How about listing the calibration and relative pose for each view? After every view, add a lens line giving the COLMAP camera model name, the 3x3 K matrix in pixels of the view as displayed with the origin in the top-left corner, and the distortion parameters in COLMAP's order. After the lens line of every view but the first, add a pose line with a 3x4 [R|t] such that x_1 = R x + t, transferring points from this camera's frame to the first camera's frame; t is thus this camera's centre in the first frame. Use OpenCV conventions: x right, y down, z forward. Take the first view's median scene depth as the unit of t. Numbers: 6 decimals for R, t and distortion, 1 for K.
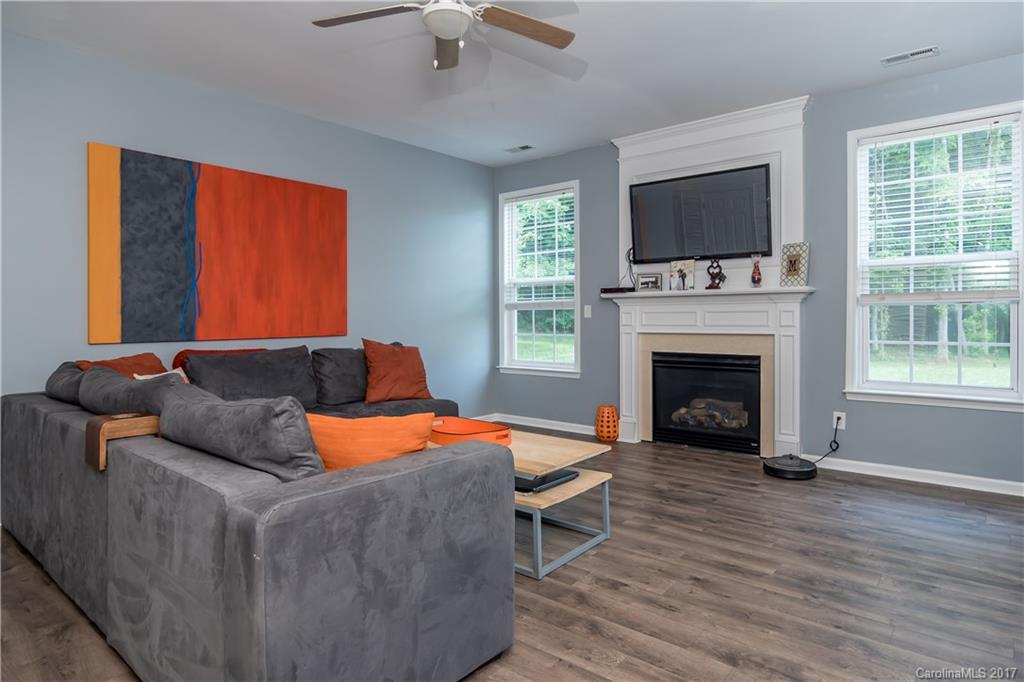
lens RADIAL K [[598.4, 0, 497.2], [0, 598.4, 318.3], [0, 0, 1]] dist [-0.008060, -0.001644]
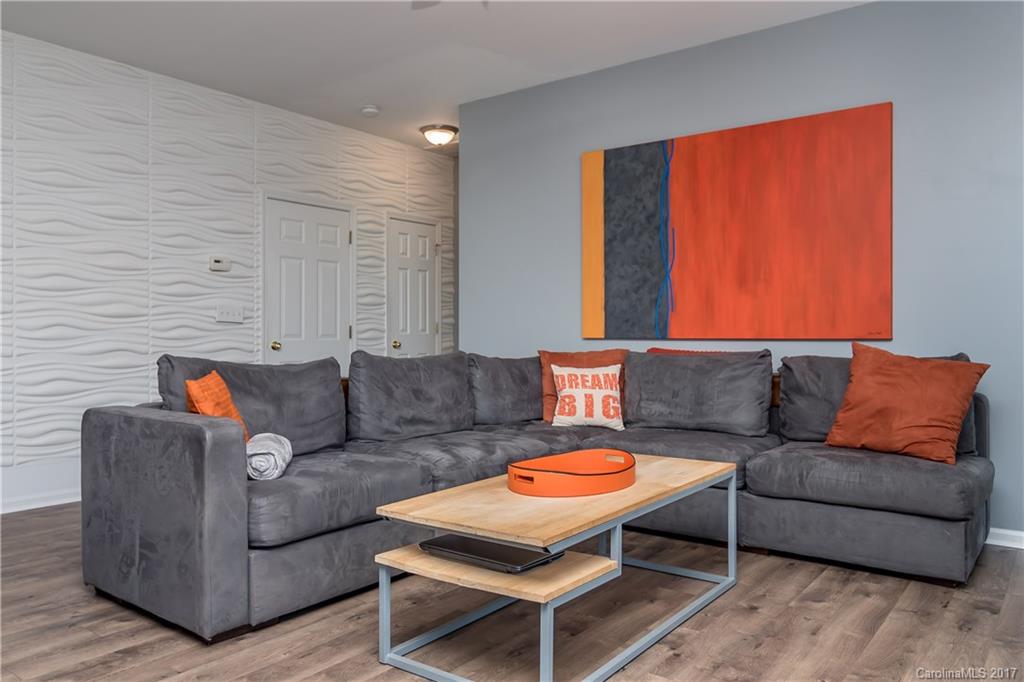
lens RADIAL K [[757.7, 0, 511.5], [0, 757.7, 337.8], [0, 0, 1]] dist [-0.002865, 0.000525]
pose [[0.060214, 0.010888, -0.998126, 0.642482], [-0.003466, 0.999937, 0.010699, 0.026088], [0.998179, 0.002815, 0.060248, 0.722064]]
